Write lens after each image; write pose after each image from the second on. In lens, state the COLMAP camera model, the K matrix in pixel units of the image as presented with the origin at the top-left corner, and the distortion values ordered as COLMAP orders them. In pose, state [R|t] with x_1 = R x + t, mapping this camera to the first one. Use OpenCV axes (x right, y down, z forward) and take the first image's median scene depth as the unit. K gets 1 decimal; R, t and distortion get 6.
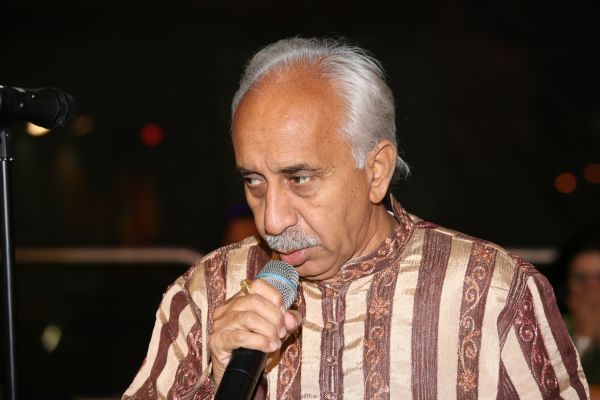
lens RADIAL K [[2003.2, 0, 300.0], [0, 2003.2, 200.0], [0, 0, 1]] dist [-1.391676, -0.539035]
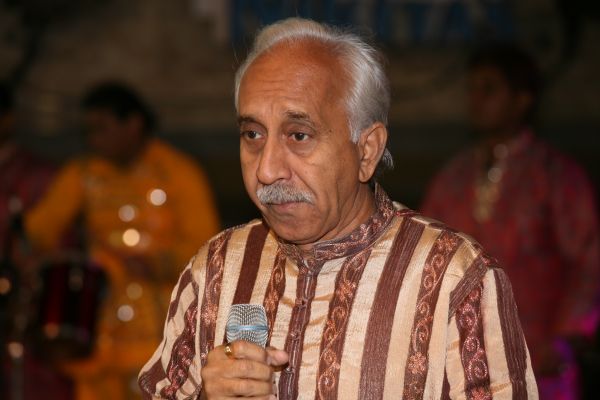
lens RADIAL K [[2308.0, 0, 300.0], [0, 2308.0, 200.0], [0, 0, 1]] dist [0.076507, 0.784156]
pose [[0.990871, 0.134760, 0.003875, 0.001084], [-0.134790, 0.989707, 0.048075, -0.051838], [0.002643, -0.048158, 0.998836, -0.303796]]
